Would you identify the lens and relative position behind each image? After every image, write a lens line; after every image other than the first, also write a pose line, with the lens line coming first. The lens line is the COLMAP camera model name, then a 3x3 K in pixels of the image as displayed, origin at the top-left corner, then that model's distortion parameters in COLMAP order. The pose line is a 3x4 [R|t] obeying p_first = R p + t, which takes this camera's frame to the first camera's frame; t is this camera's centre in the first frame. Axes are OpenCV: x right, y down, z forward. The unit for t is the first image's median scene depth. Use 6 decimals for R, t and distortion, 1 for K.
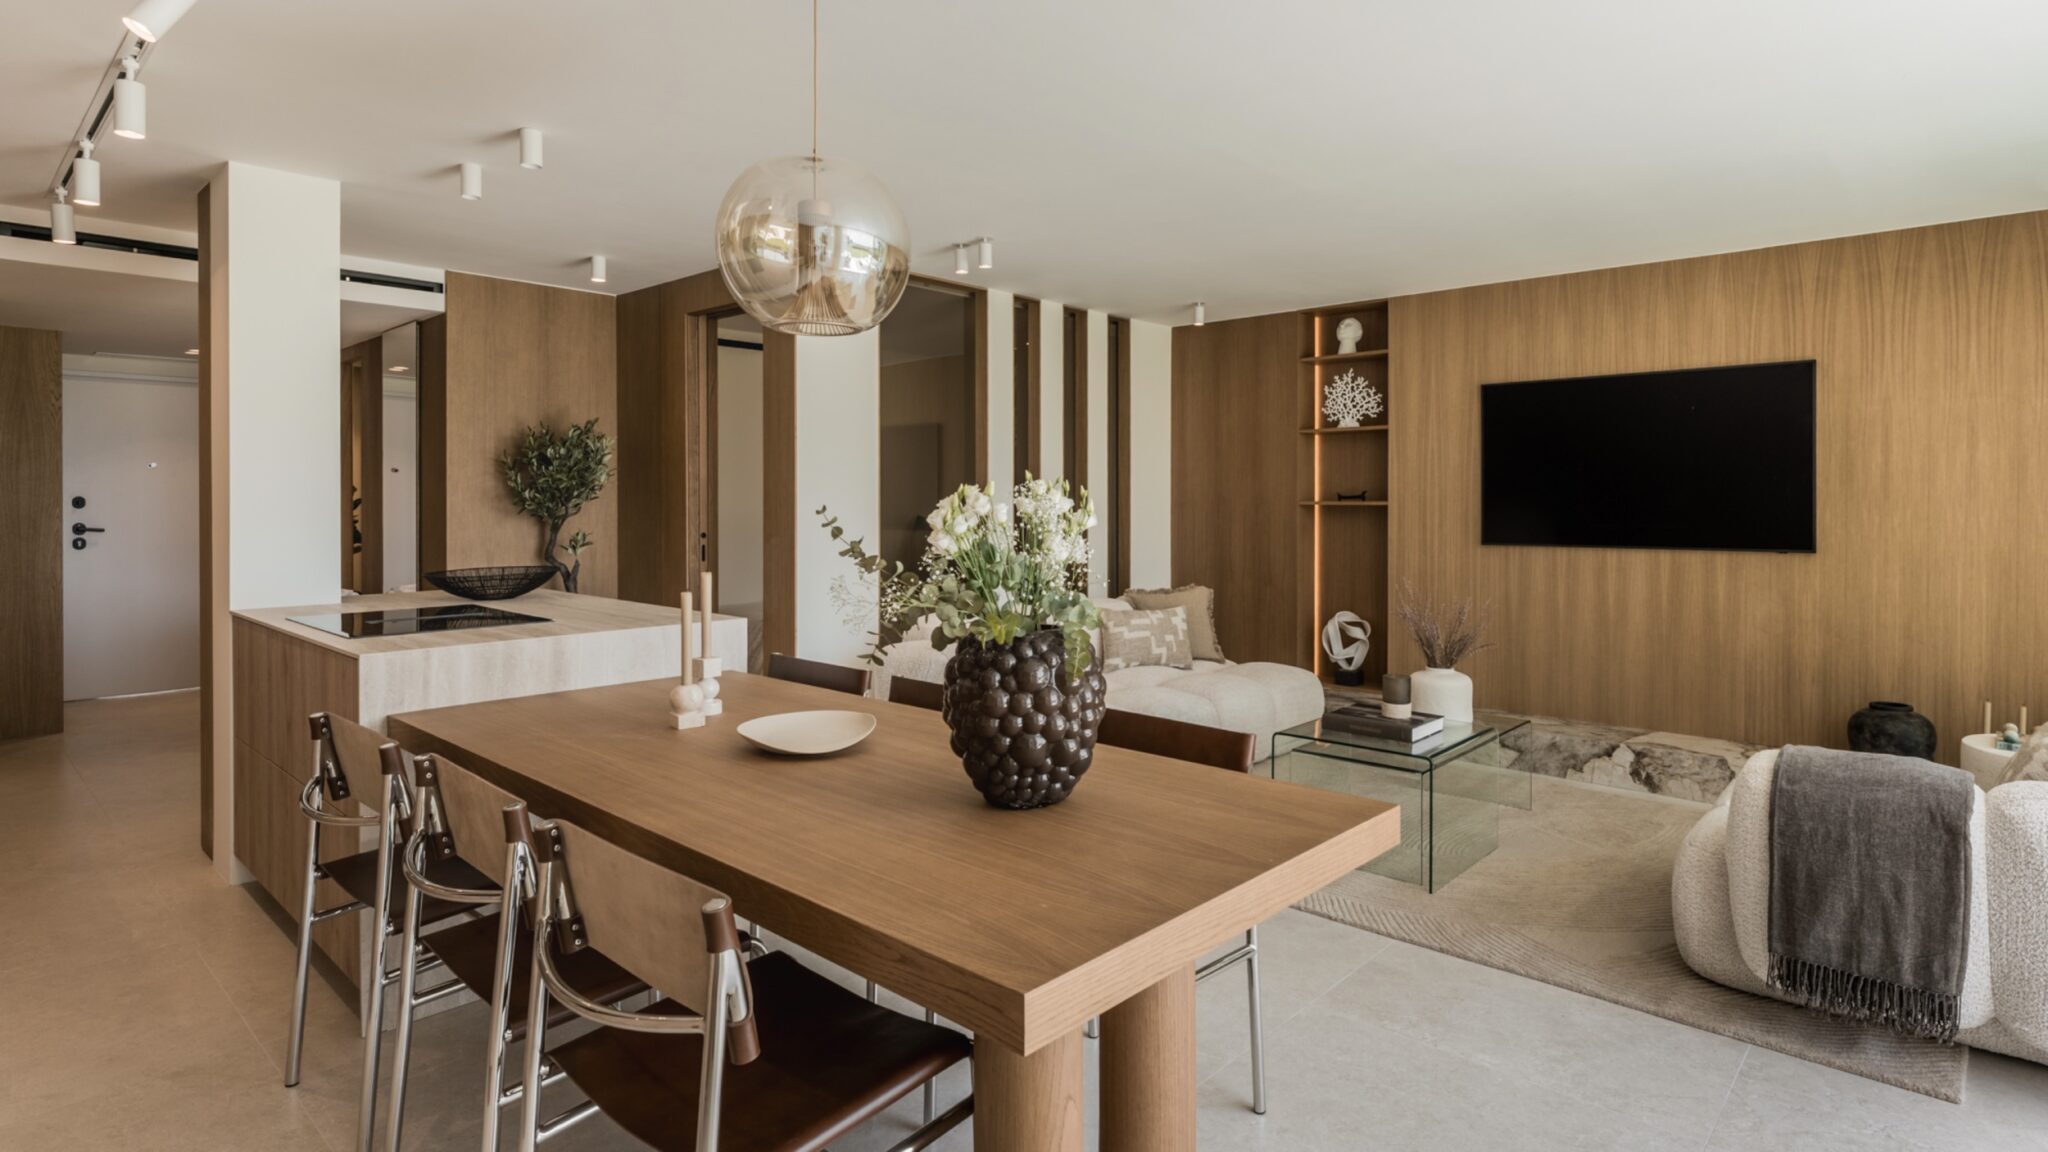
lens RADIAL K [[1072.6, 0, 1128.2], [0, 1072.6, 502.1], [0, 0, 1]] dist [0.002413, -0.001400]
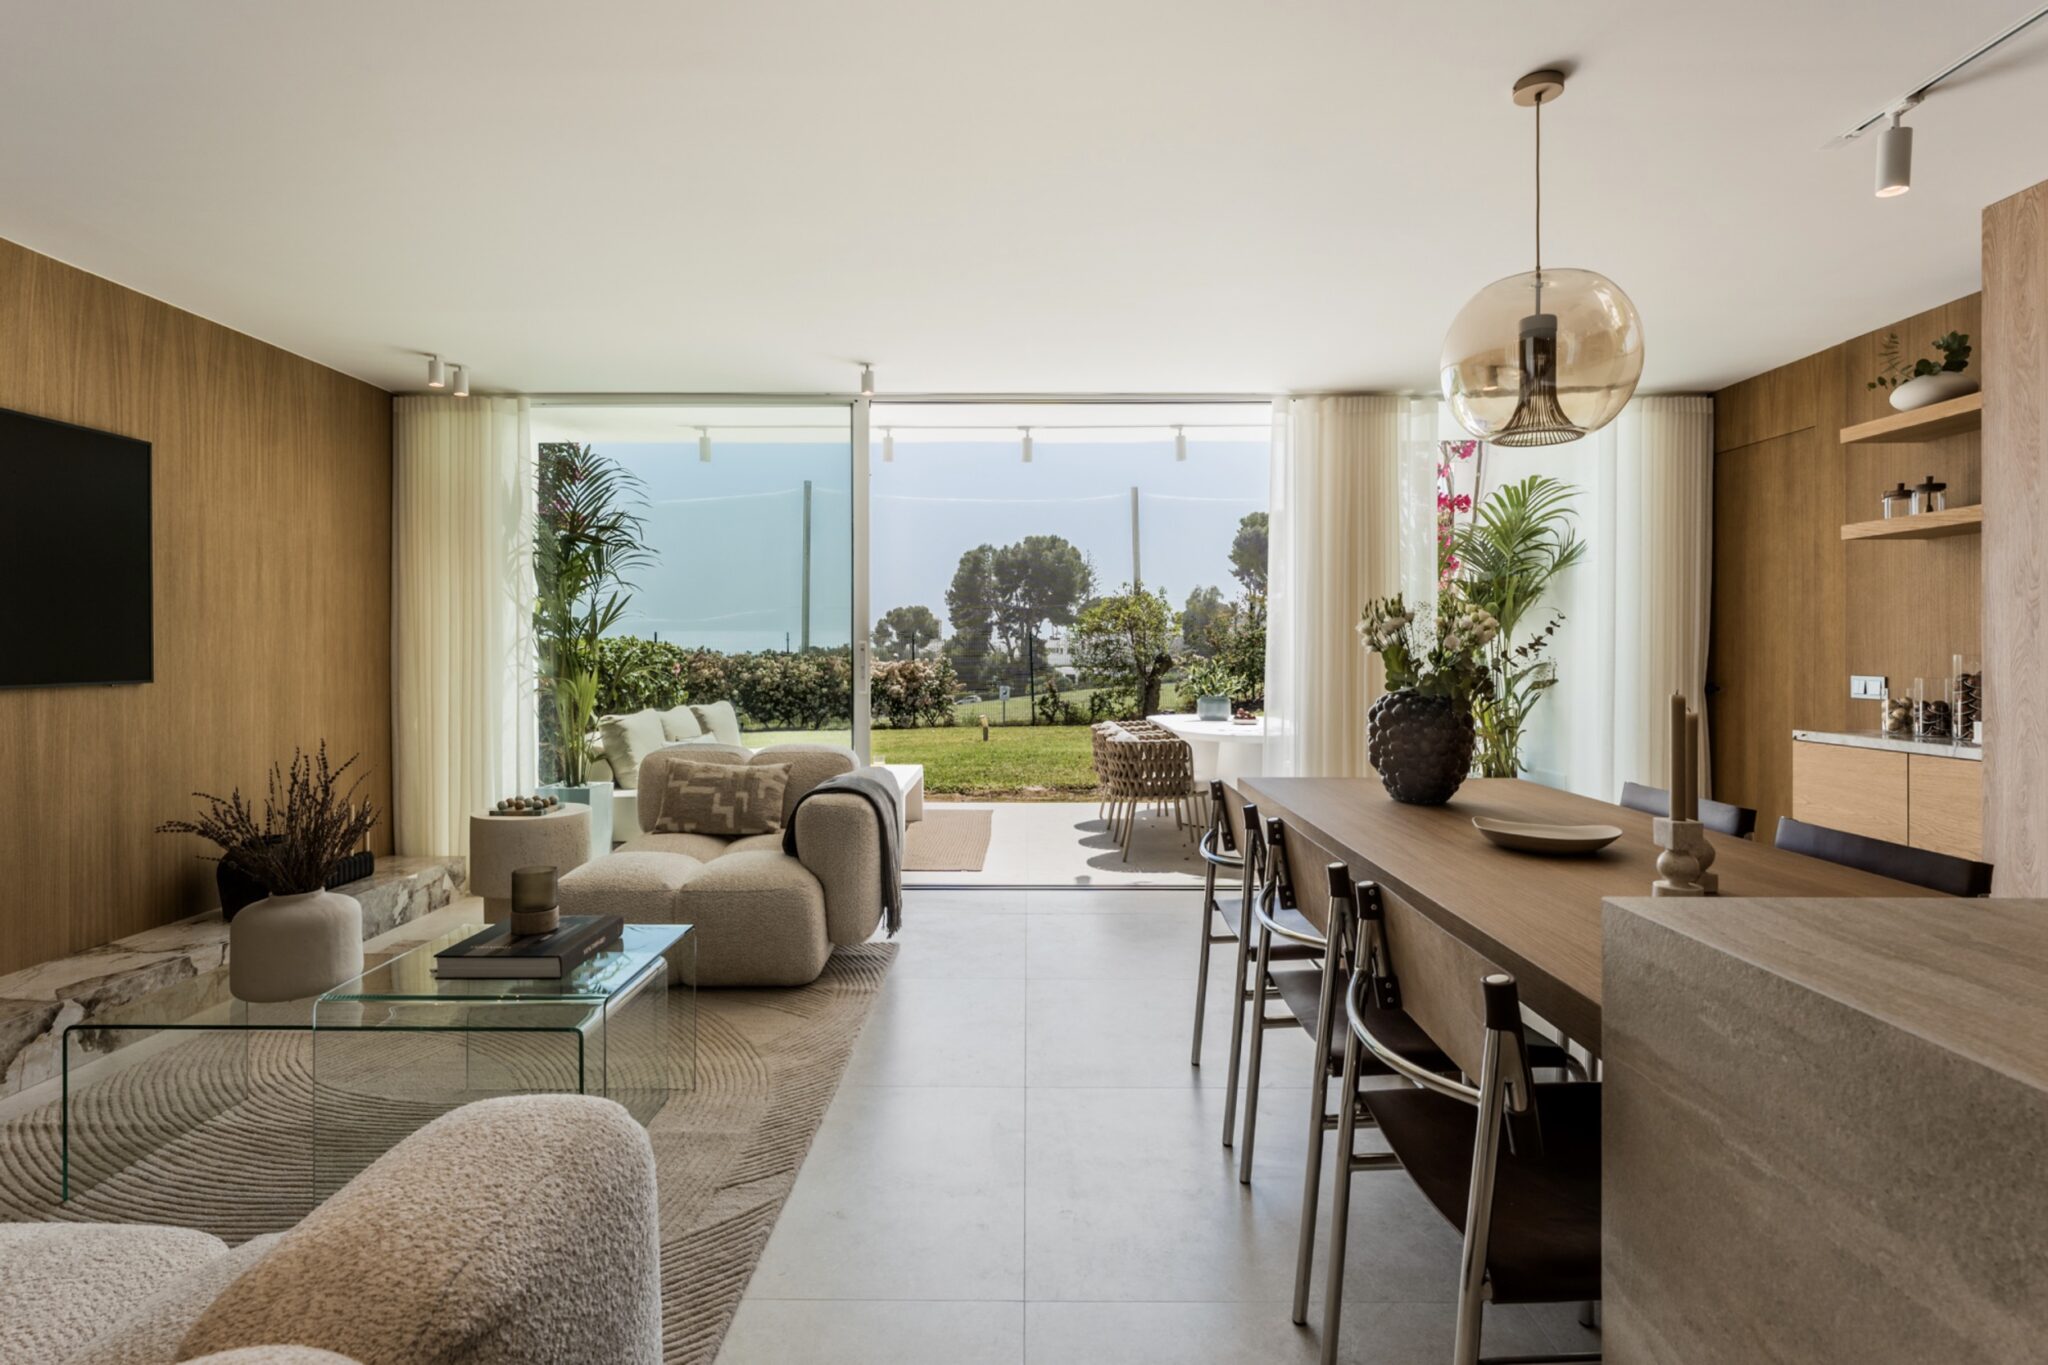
lens RADIAL K [[999.4, 0, 1022.8], [0, 999.4, 649.4], [0, 0, 1]] dist [-0.006149, 0.000328]
pose [[-0.632383, -0.002967, 0.774650, -0.323415], [-0.001278, 0.999995, 0.002787, 0.017858], [-0.774655, 0.000773, -0.632384, 0.890288]]
